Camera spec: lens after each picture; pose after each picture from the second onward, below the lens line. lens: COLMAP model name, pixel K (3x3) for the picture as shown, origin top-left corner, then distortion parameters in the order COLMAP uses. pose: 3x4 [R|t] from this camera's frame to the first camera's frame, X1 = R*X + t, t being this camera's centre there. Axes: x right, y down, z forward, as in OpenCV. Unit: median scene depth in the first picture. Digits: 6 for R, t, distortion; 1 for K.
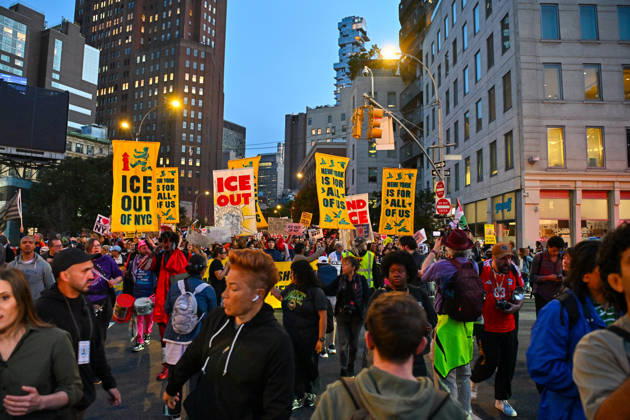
lens RADIAL K [[433.8, 0, 315.0], [0, 433.8, 210.0], [0, 0, 1]] dist [-0.080392, 0.000725]
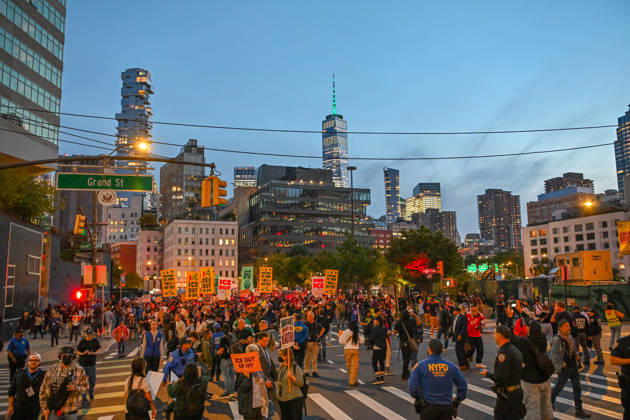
lens RADIAL K [[564.3, 0, 315.0], [0, 564.3, 210.0], [0, 0, 1]] dist [-0.000236, -0.001622]
pose [[0.917787, 0.030663, 0.395886, -0.117986], [-0.001890, 0.997340, -0.072868, -0.066553], [-0.397068, 0.066129, 0.915404, -0.994519]]
